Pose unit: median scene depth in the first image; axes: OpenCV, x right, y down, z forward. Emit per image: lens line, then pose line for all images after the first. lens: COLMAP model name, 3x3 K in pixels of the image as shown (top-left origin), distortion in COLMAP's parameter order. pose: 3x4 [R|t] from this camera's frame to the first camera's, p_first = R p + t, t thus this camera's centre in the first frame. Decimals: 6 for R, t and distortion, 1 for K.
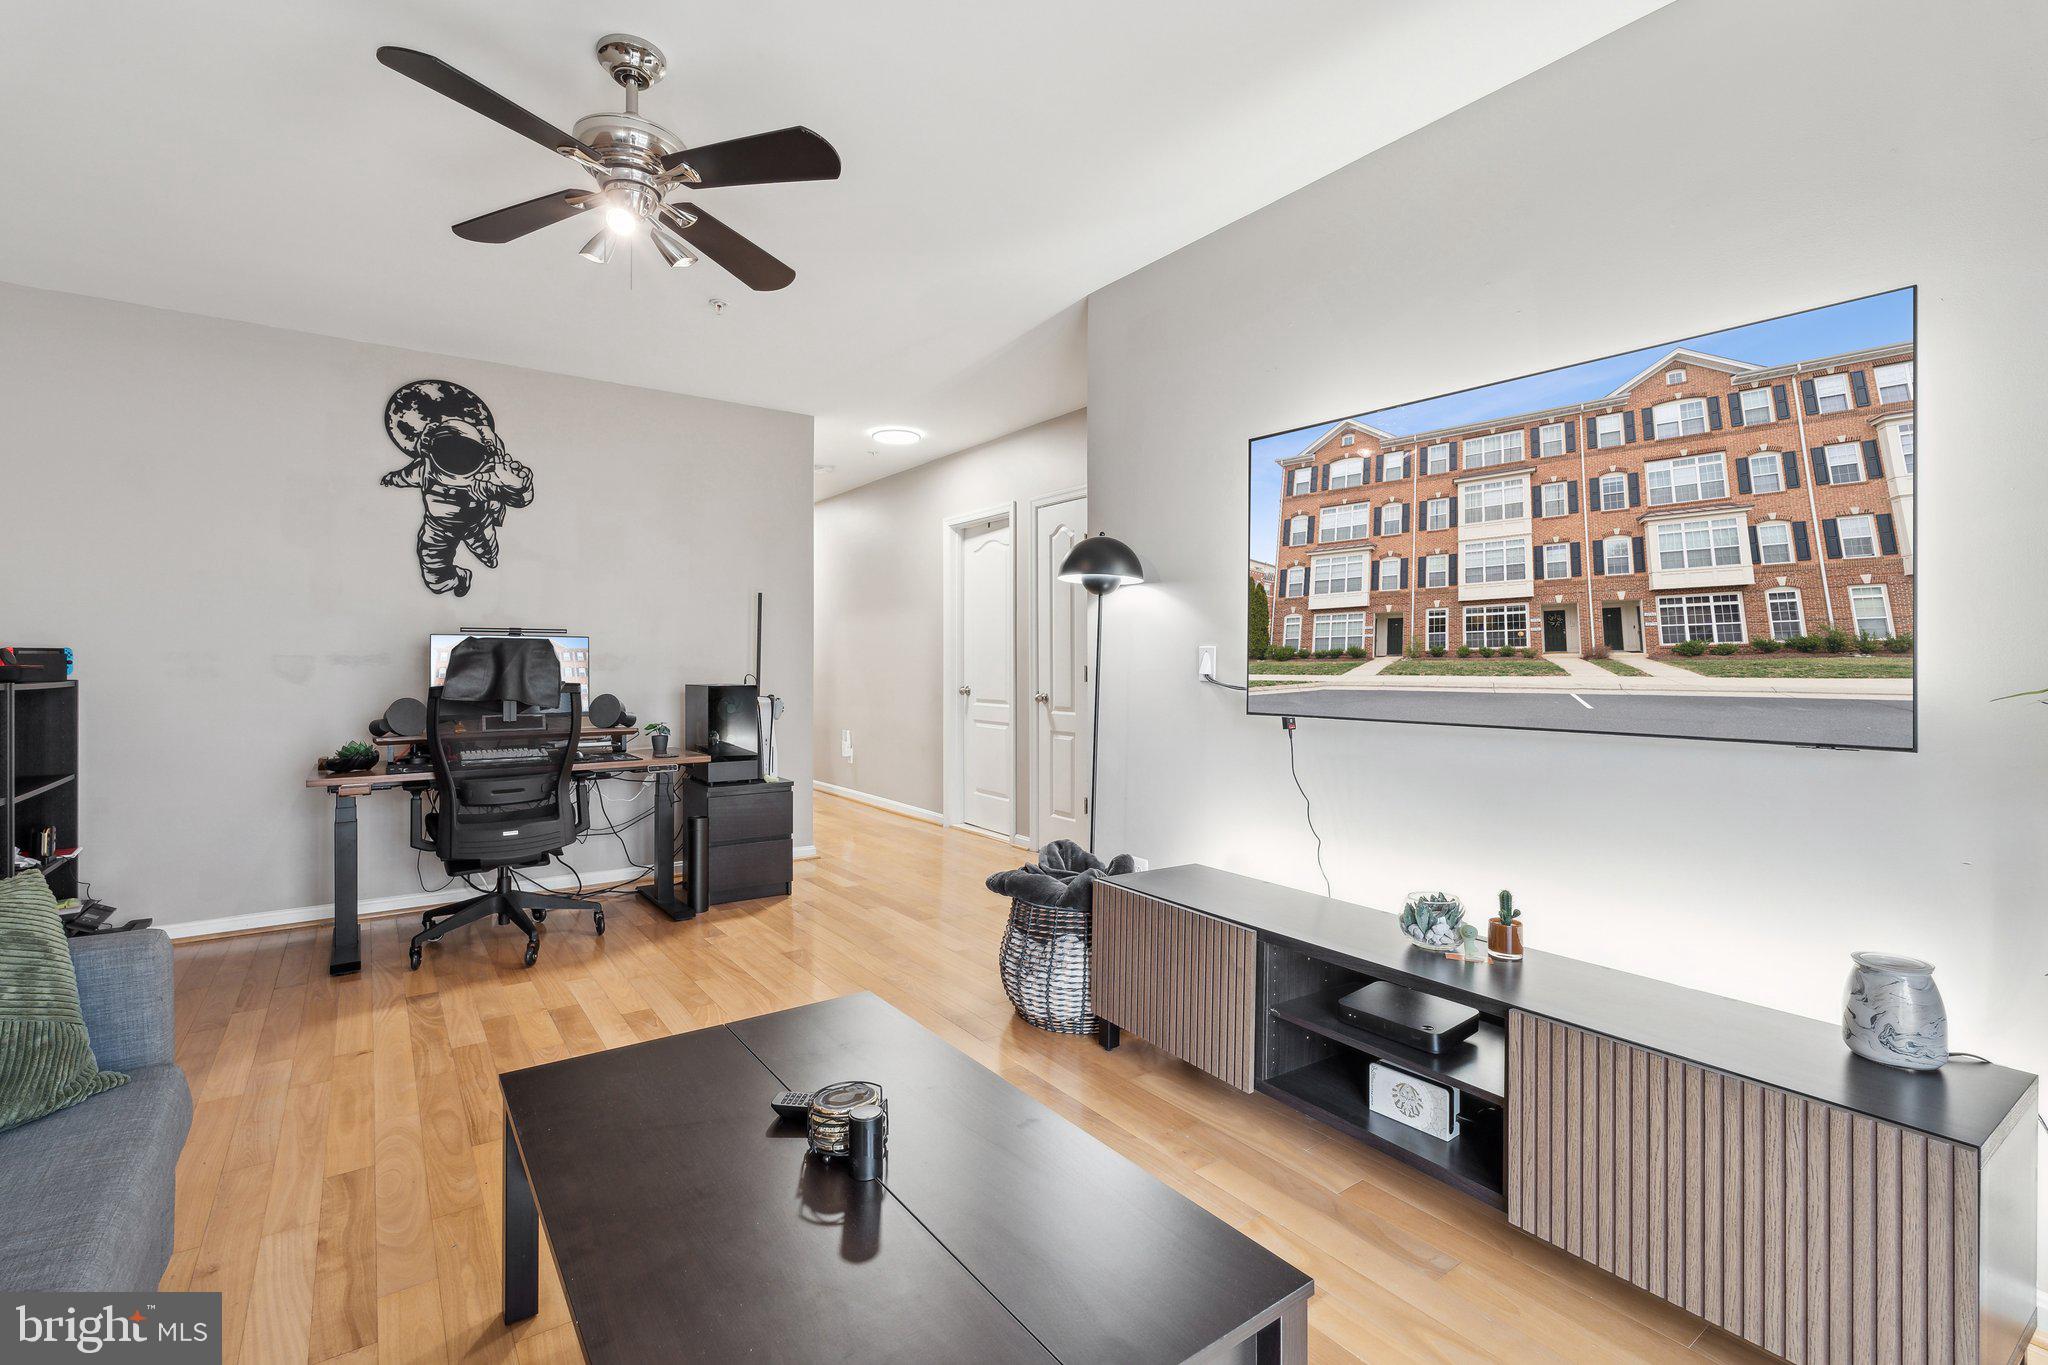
lens RADIAL K [[931.0, 0, 1025.5], [0, 931.0, 654.6], [0, 0, 1]] dist [0.002048, 0.000658]
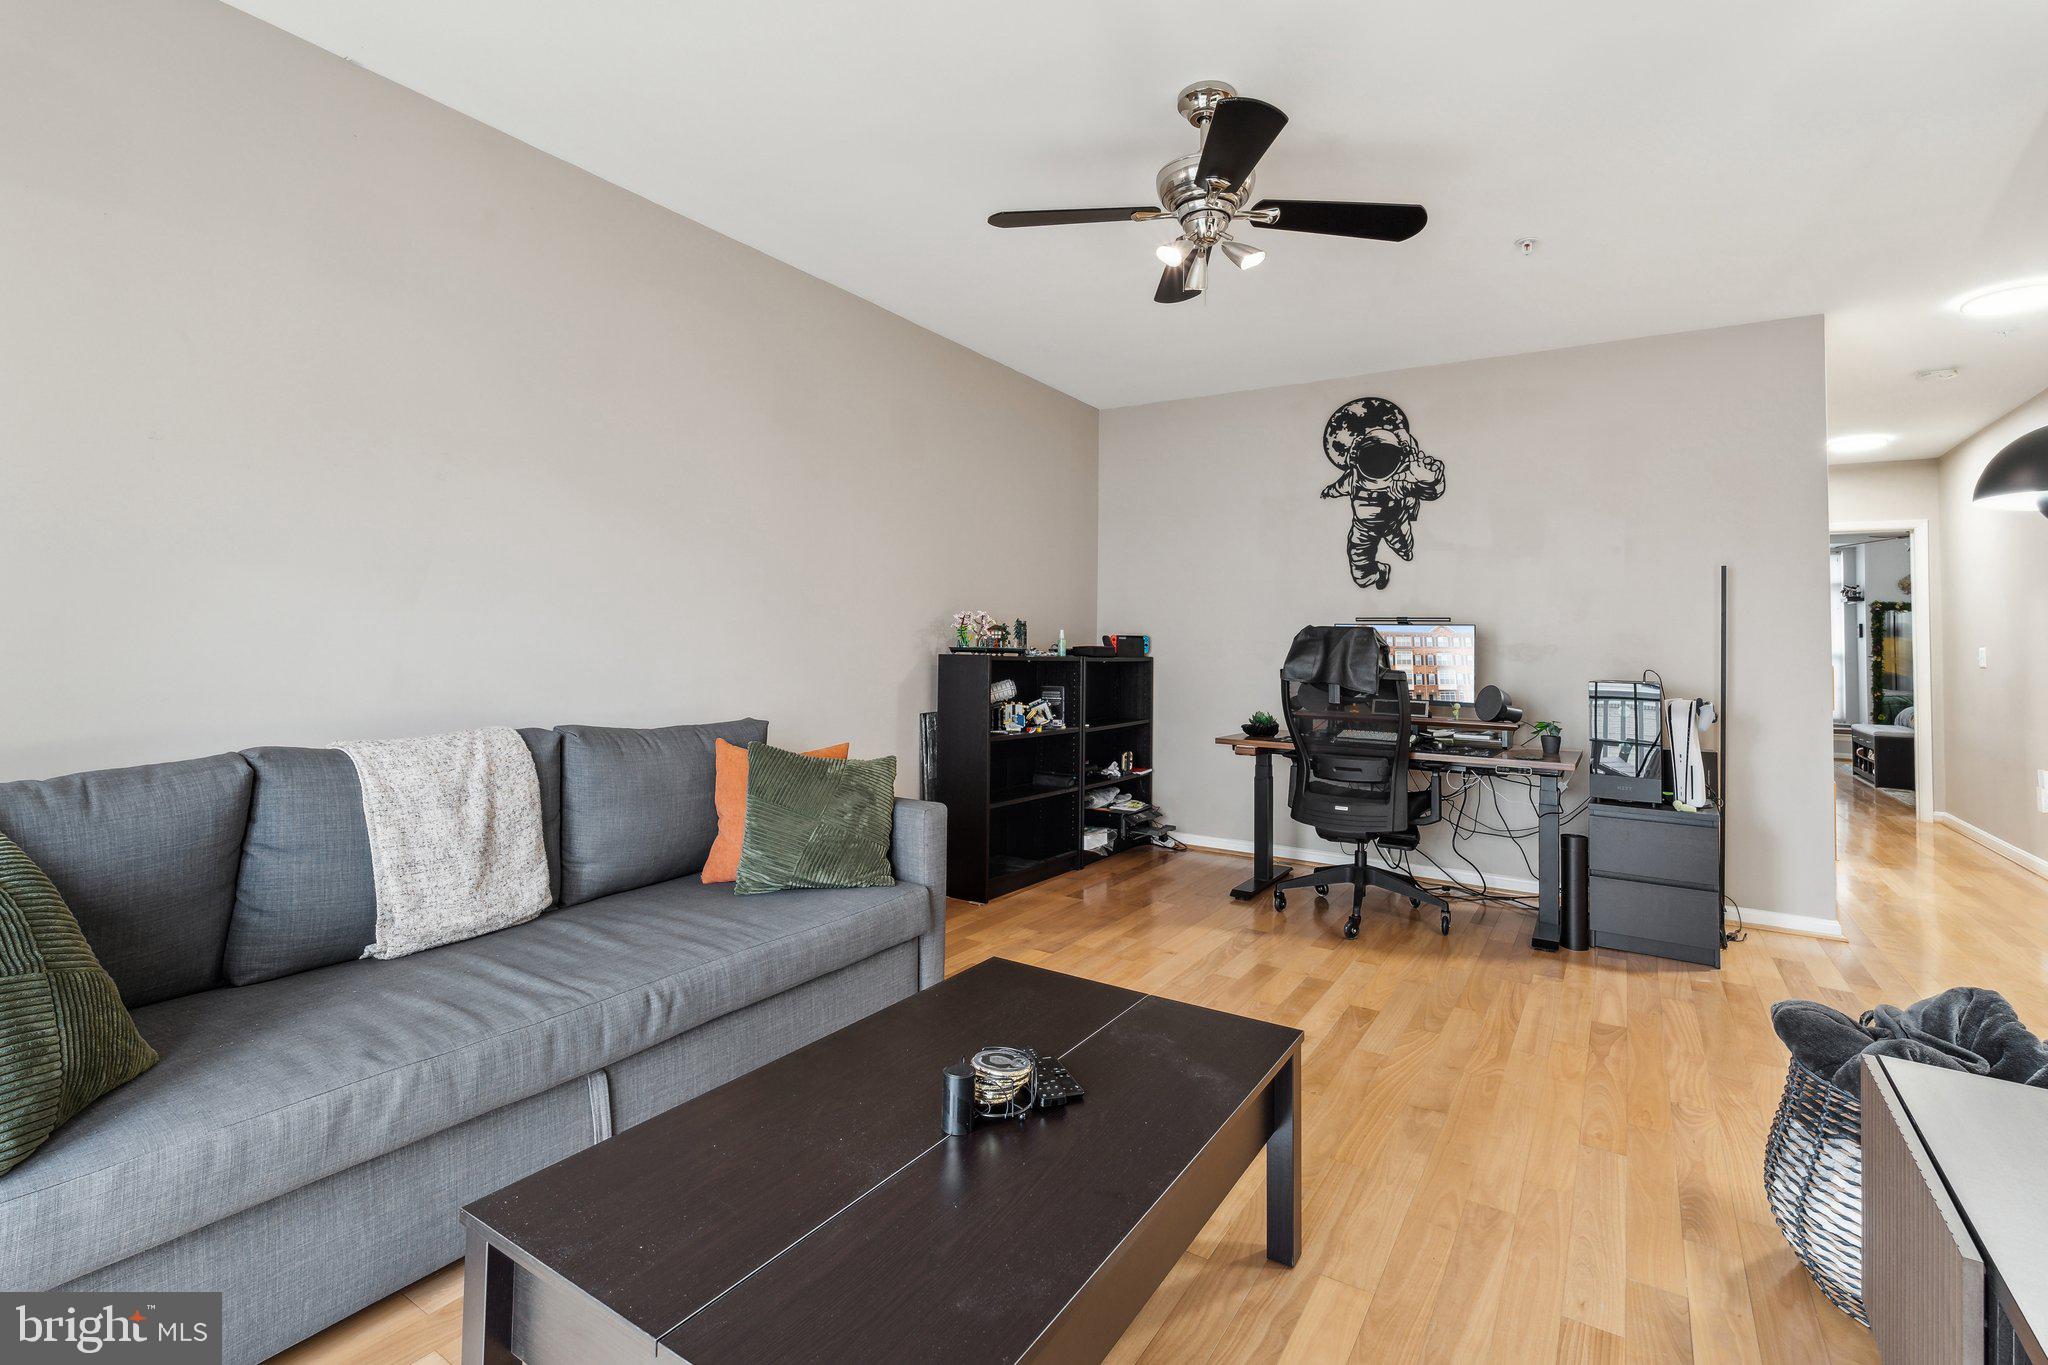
lens RADIAL K [[942.9, 0, 1015.5], [0, 942.9, 600.9], [0, 0, 1]] dist [-0.001886, -0.000243]
pose [[0.359819, -0.032775, -0.932446, 0.272057], [-0.011866, 0.999141, -0.039698, 0.000160], [0.932947, 0.025349, 0.359121, 0.207450]]
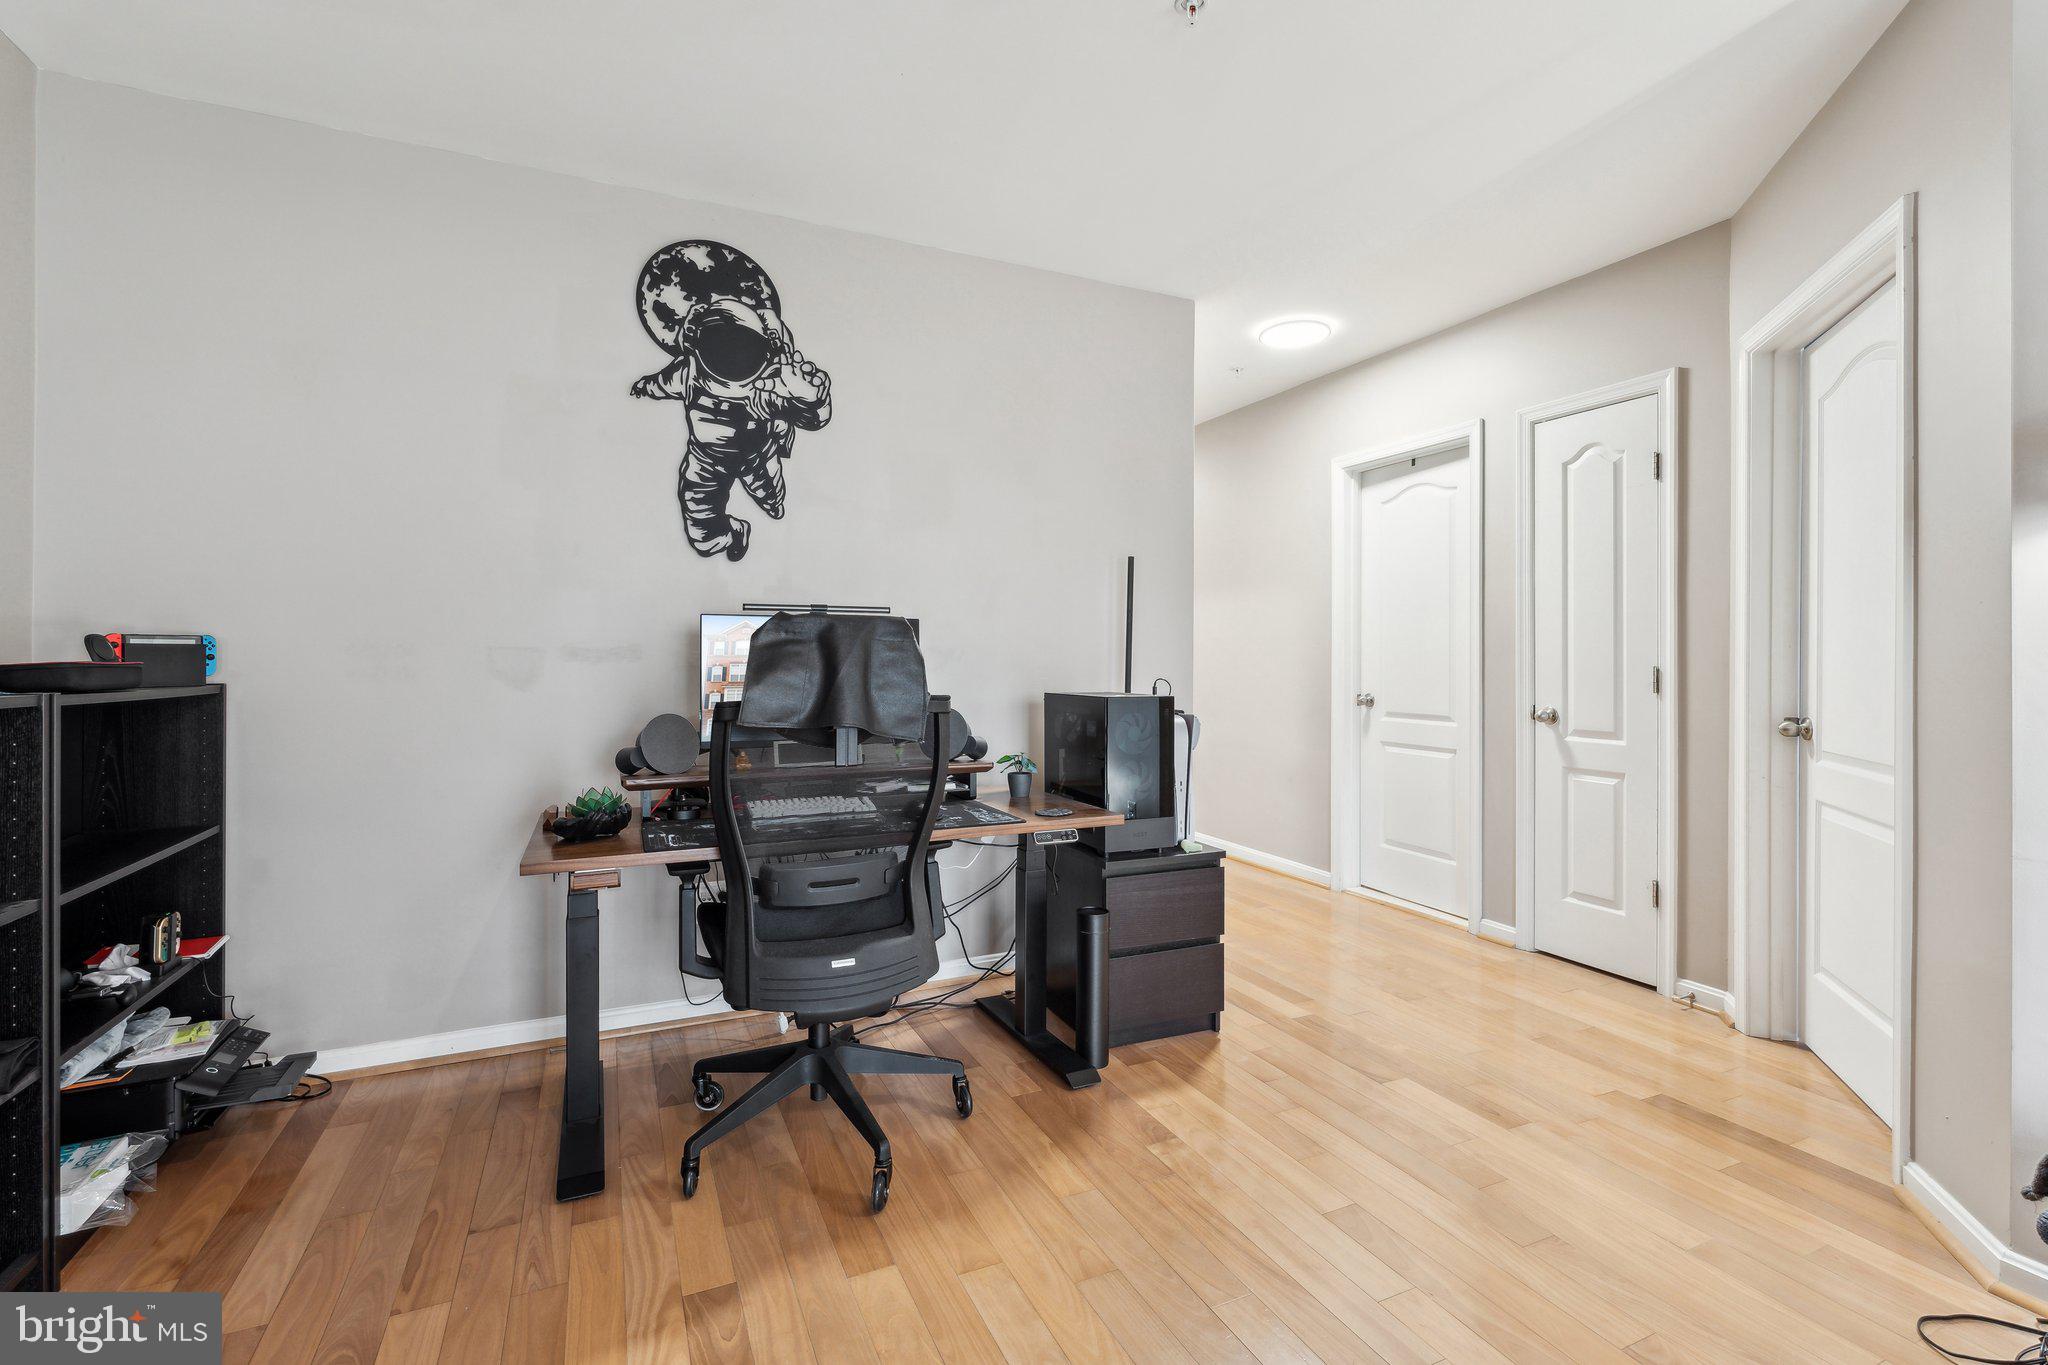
lens RADIAL K [[928.8, 0, 1027.3], [0, 928.8, 648.1], [0, 0, 1]] dist [-0.001592, -0.000306]
pose [[0.982341, -0.000003, -0.187097, -0.276135], [-0.000798, 0.999991, -0.004205, 0.003711], [0.187095, 0.004280, 0.982332, 0.383460]]
